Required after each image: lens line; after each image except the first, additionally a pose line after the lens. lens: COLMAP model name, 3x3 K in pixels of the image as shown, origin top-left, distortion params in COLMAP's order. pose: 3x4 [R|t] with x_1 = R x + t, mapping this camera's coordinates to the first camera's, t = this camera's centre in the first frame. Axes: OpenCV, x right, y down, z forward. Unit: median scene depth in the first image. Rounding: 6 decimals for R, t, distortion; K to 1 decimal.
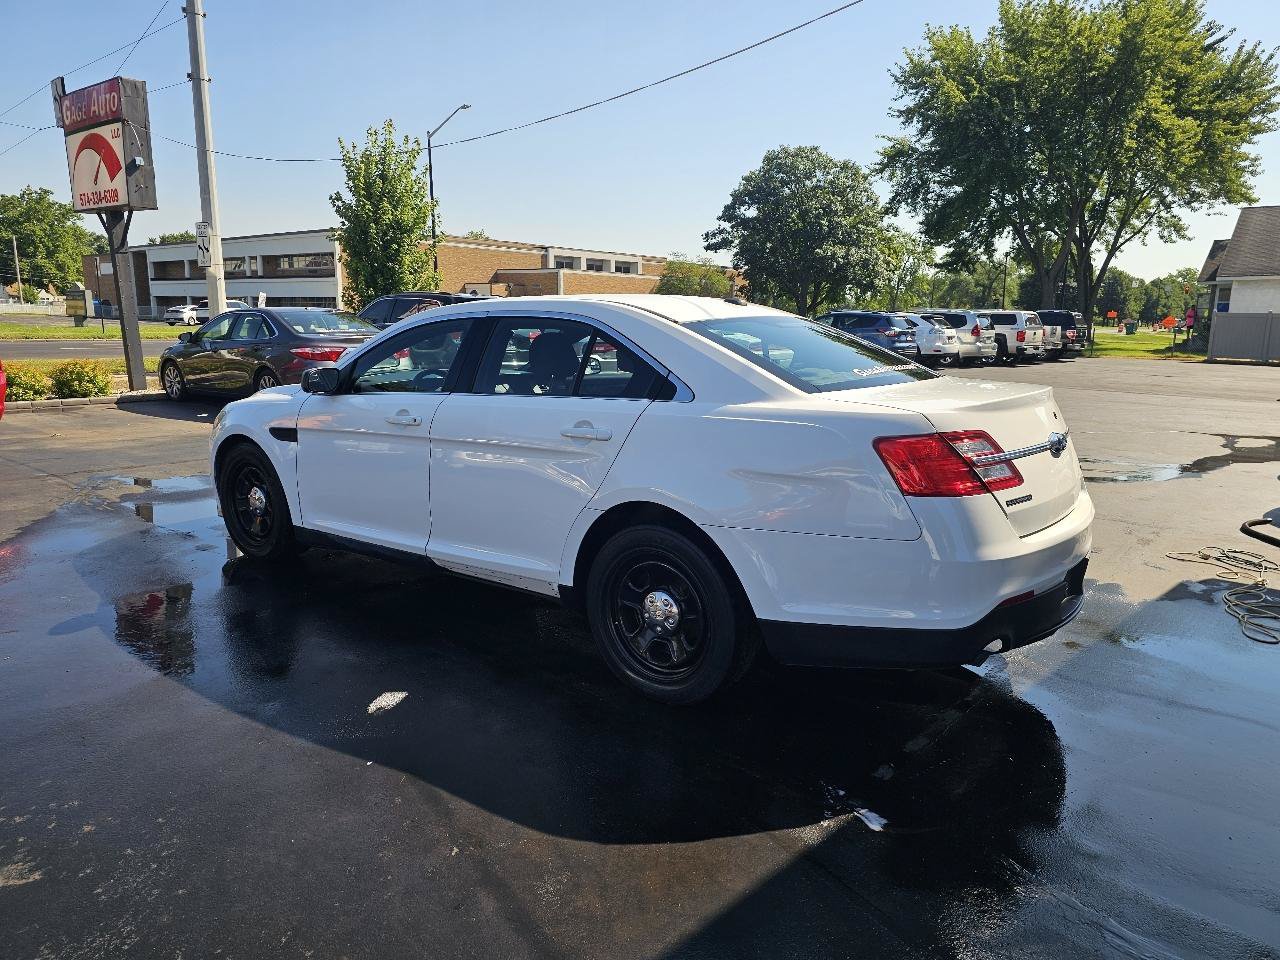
lens RADIAL K [[864.1, 0, 649.8], [0, 864.1, 469.3], [0, 0, 1]] dist [0.056894, -0.048120]
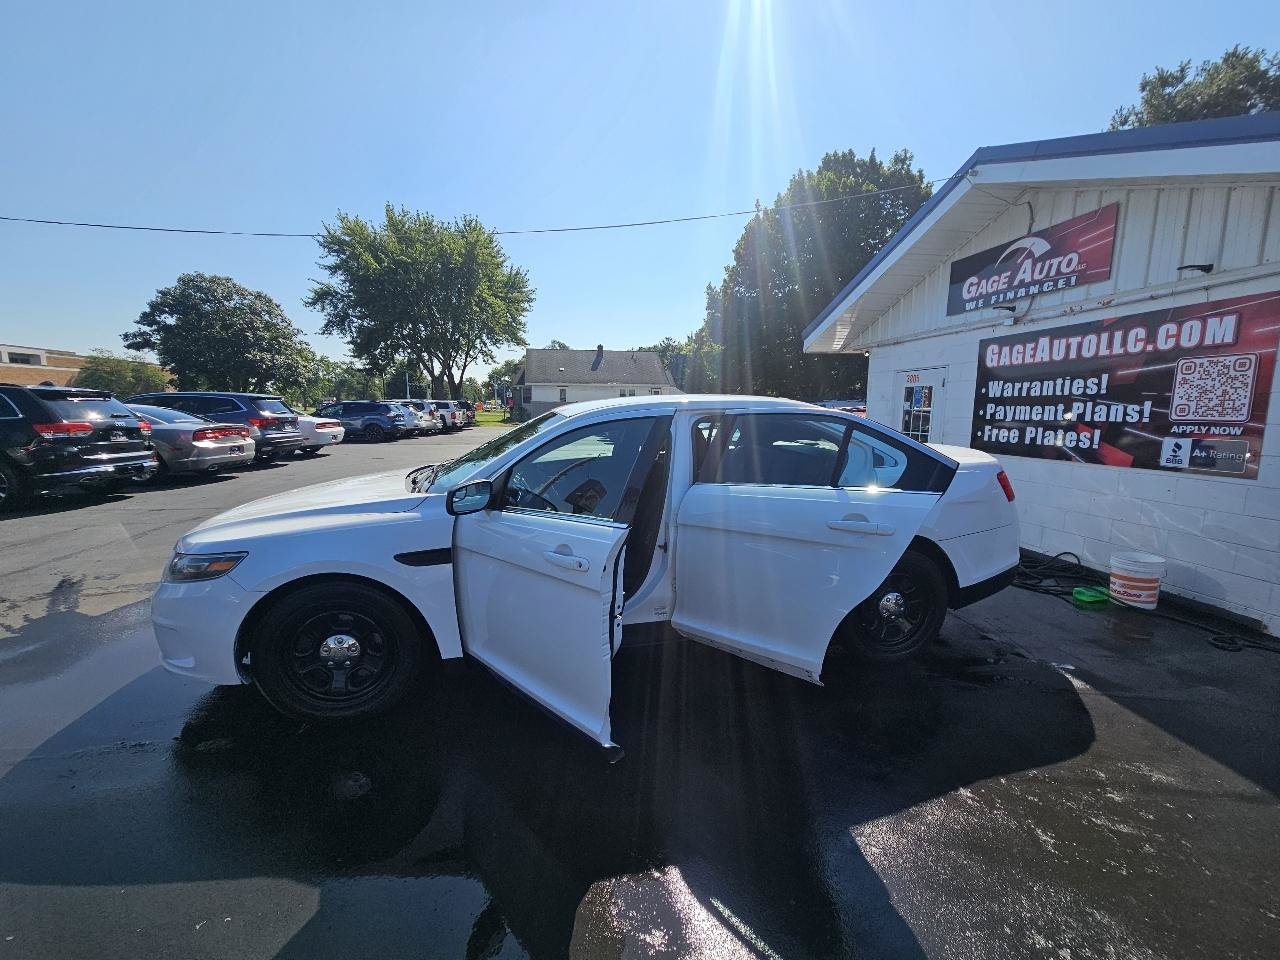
lens RADIAL K [[522.6, 0, 640.8], [0, 522.6, 479.3], [0, 0, 1]] dist [0.003052, -0.002208]
pose [[0.643571, -0.117847, 0.756260, -0.081339], [0.139426, 0.989594, 0.035557, -0.012898], [-0.752580, 0.082559, 0.653304, 0.062361]]
